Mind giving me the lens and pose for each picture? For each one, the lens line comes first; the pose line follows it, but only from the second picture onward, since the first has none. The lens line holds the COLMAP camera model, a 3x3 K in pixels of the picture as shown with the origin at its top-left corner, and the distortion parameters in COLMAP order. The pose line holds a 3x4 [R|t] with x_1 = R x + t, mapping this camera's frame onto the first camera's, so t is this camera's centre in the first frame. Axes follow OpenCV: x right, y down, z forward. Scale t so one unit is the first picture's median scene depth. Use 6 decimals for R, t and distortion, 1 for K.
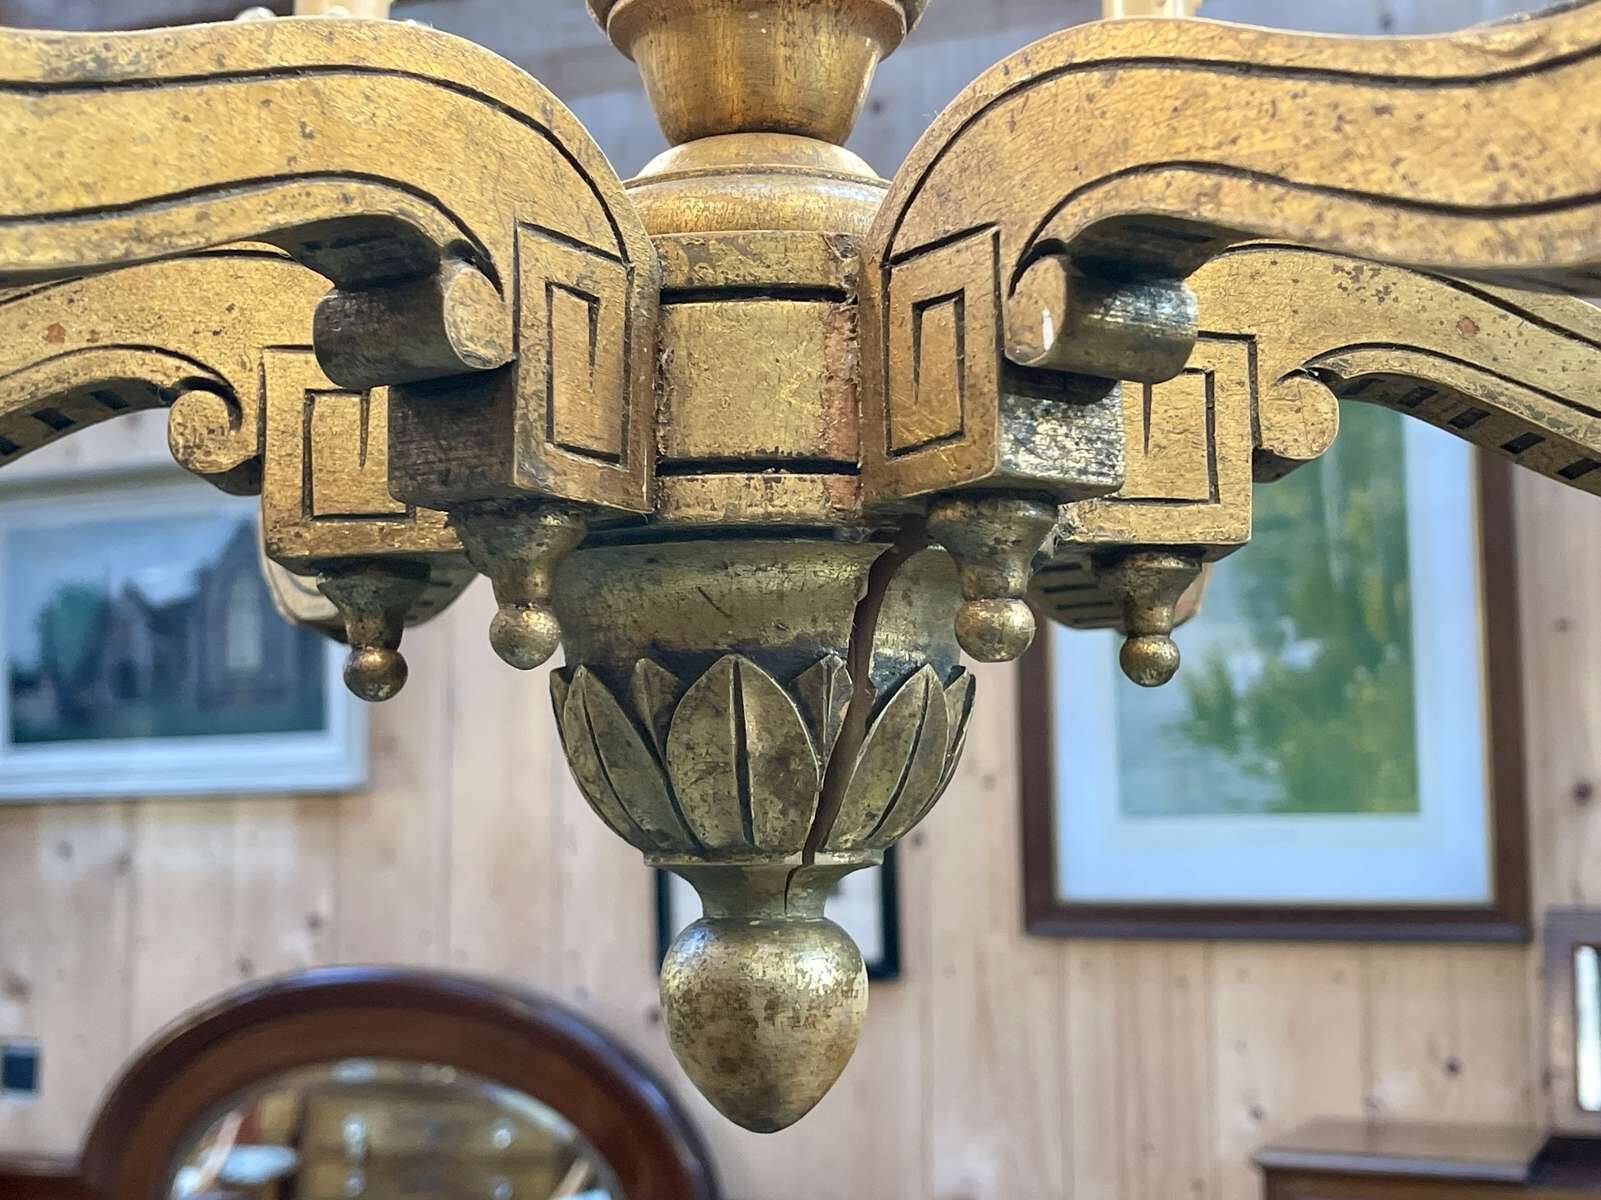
lens RADIAL K [[2172.3, 0, 791.8], [0, 2172.3, 622.8], [0, 0, 1]] dist [0.145213, -0.570312]
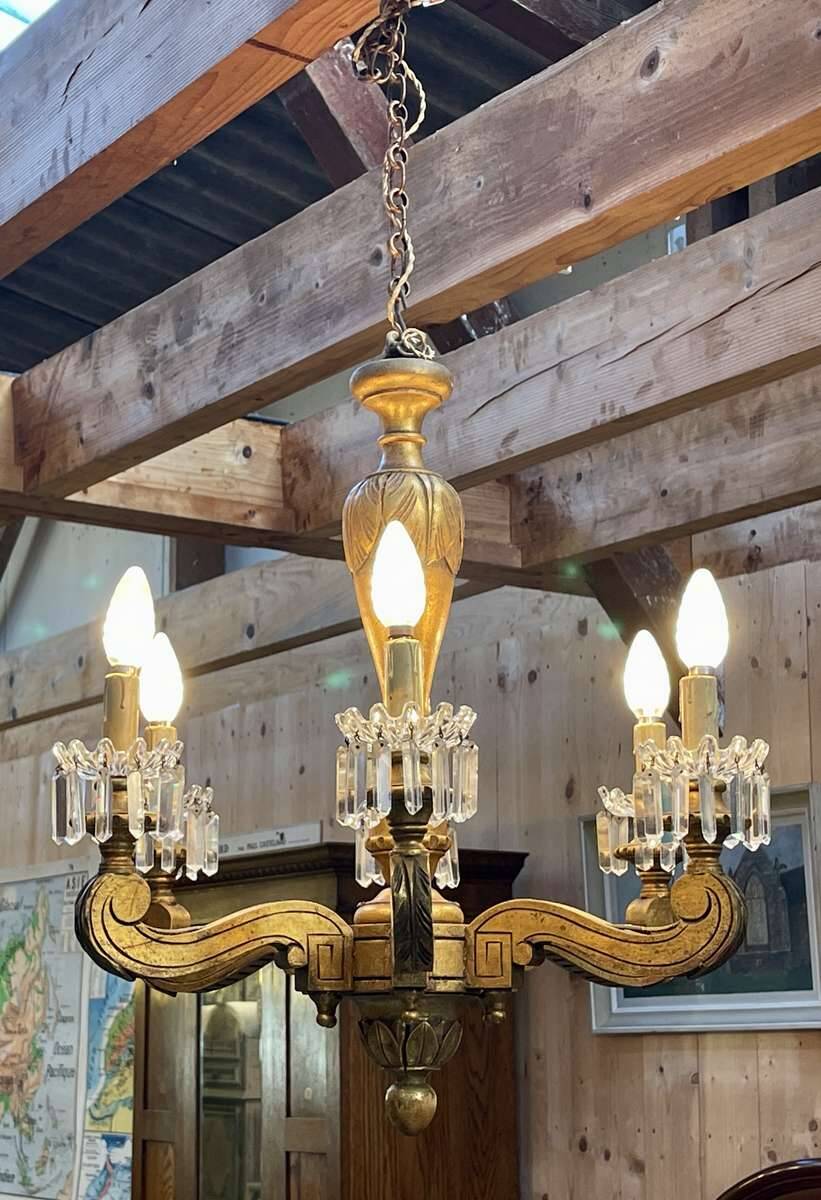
lens RADIAL K [[2660.4, 0, 381.1], [0, 2660.4, 599.1], [0, 0, 1]] dist [0.175850, 0.020252]
pose [[0.842040, -0.095288, -0.530932, 2.812160], [0.057555, 0.994526, -0.087211, -0.346620], [0.536336, 0.042877, 0.842915, -3.435126]]
